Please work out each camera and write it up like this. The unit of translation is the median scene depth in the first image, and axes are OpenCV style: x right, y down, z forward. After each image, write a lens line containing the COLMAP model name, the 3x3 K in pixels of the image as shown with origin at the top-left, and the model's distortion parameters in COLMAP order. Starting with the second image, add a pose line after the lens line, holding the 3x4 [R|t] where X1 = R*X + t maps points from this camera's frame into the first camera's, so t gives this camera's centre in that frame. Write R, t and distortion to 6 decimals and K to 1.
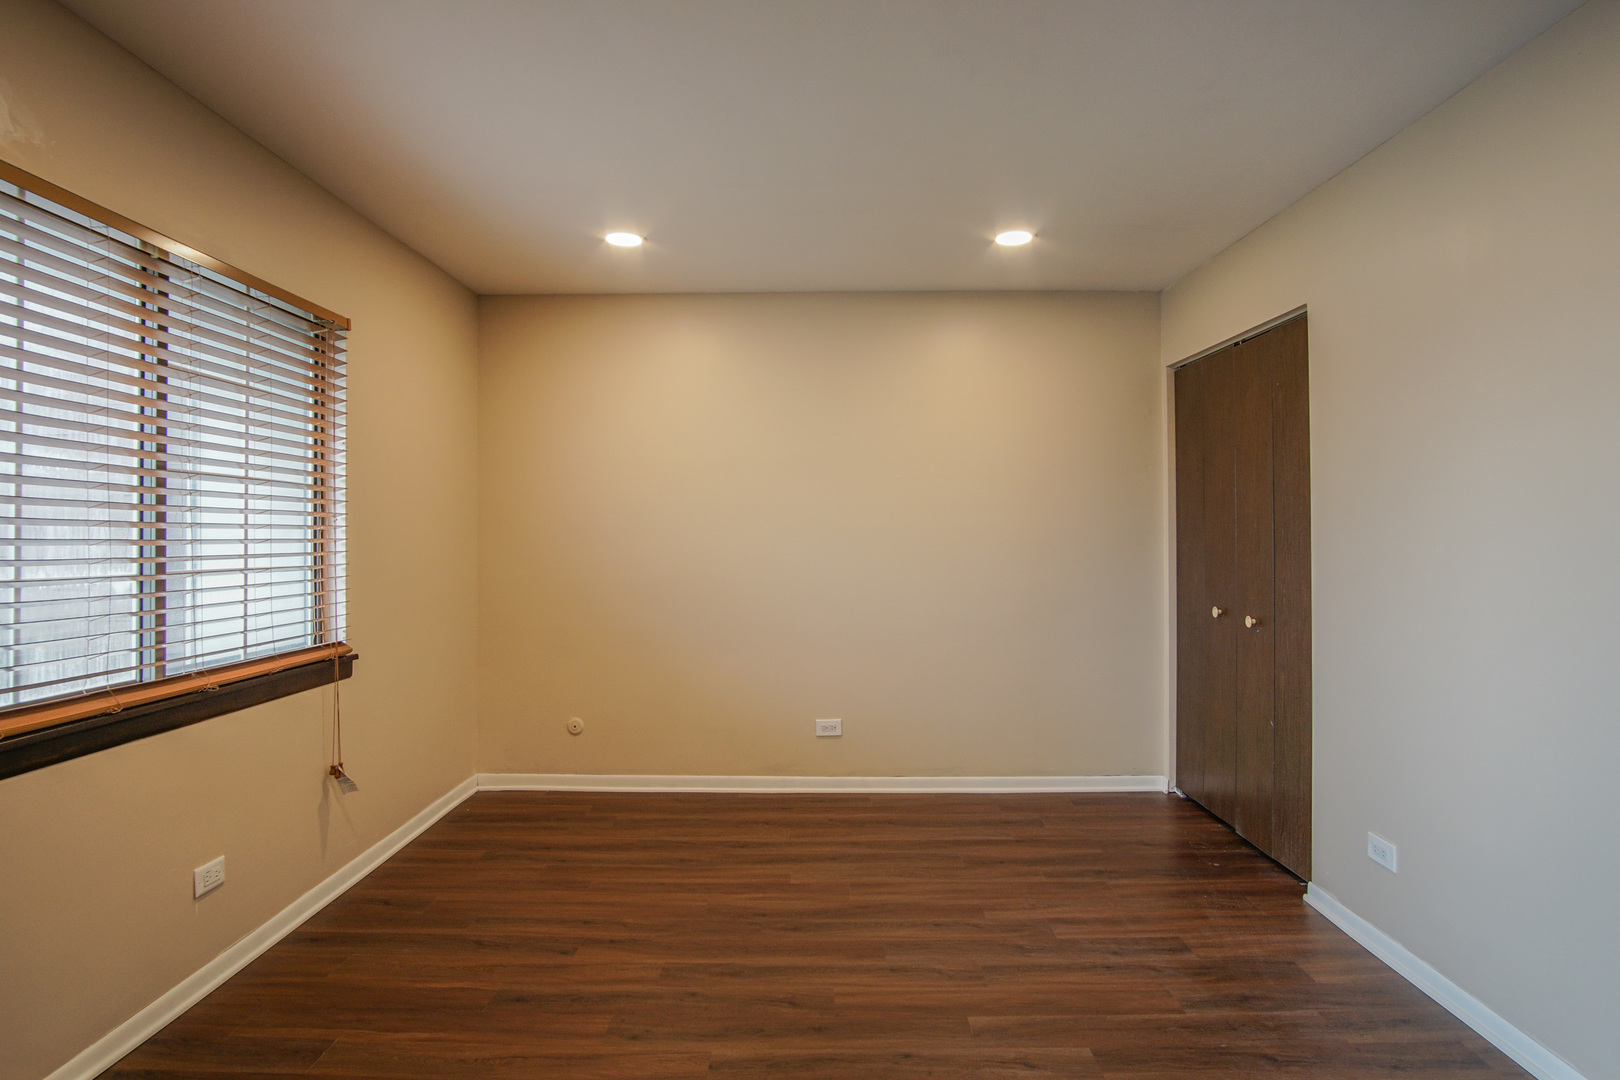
lens RADIAL K [[875.6, 0, 815.6], [0, 875.6, 530.5], [0, 0, 1]] dist [-0.031465, 0.001945]
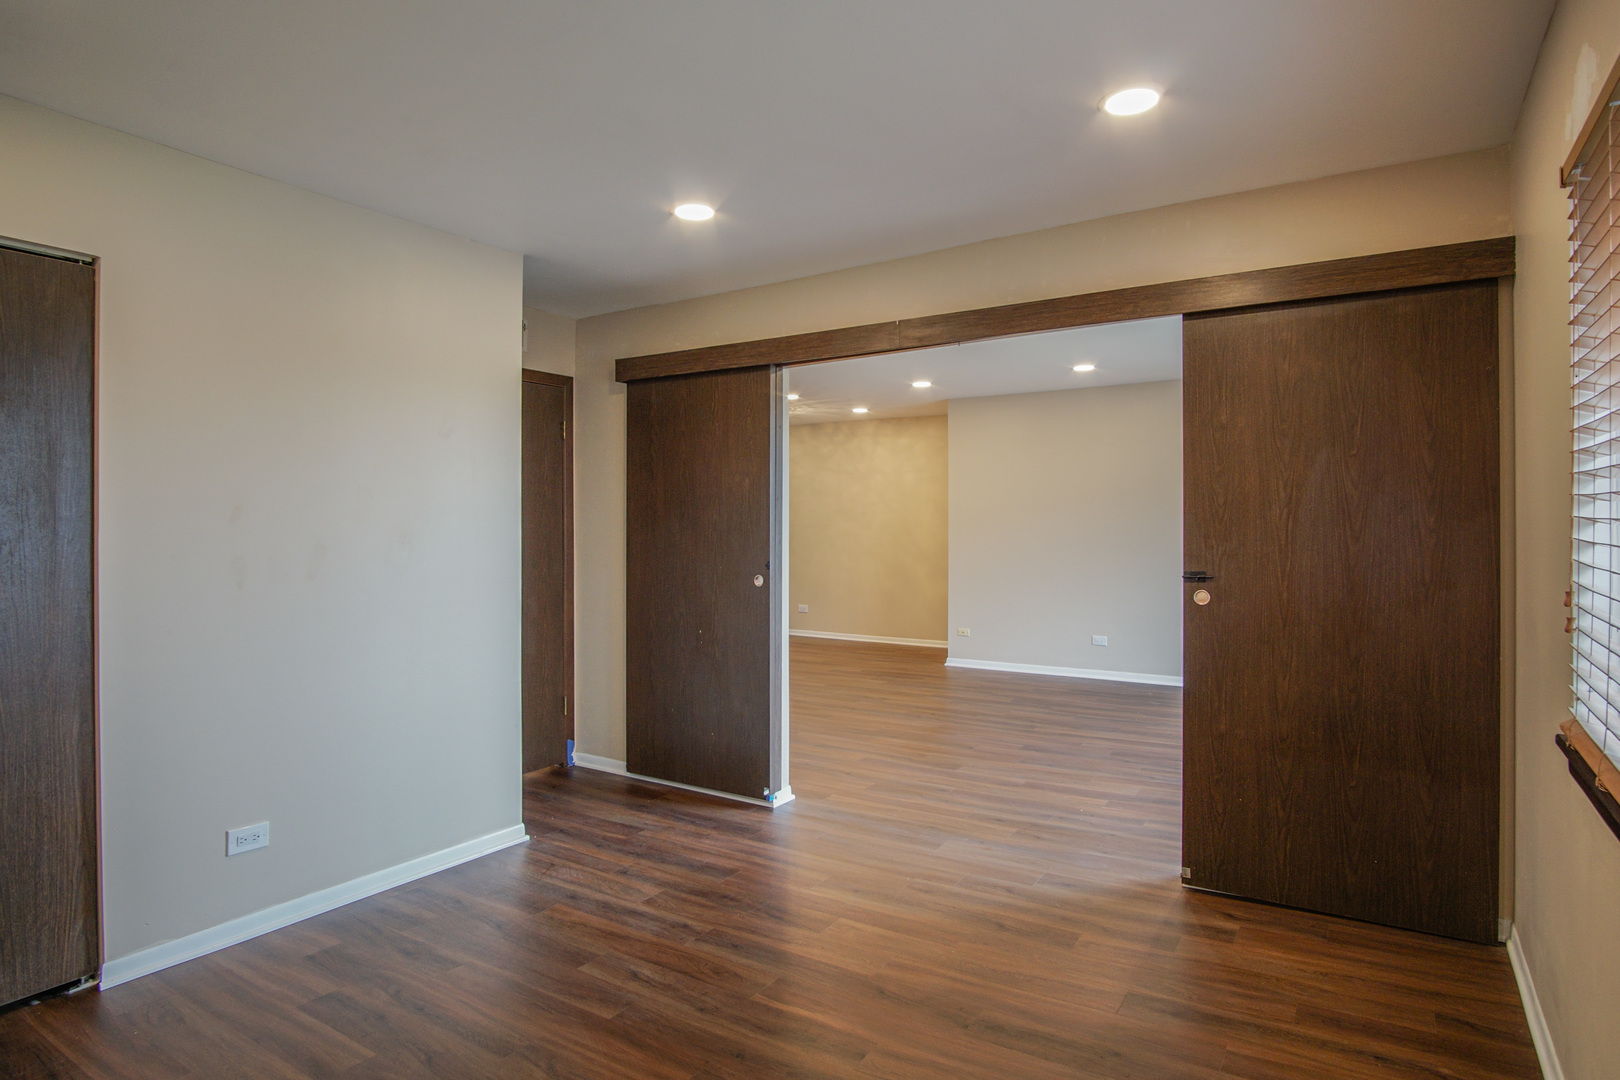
lens RADIAL K [[875.6, 0, 815.6], [0, 875.6, 530.5], [0, 0, 1]] dist [-0.031465, 0.001945]
pose [[-0.847216, 0.000587, 0.531248, -0.535355], [-0.001870, 0.999990, -0.004087, -0.004565], [-0.531245, -0.004456, -0.847207, 1.638993]]
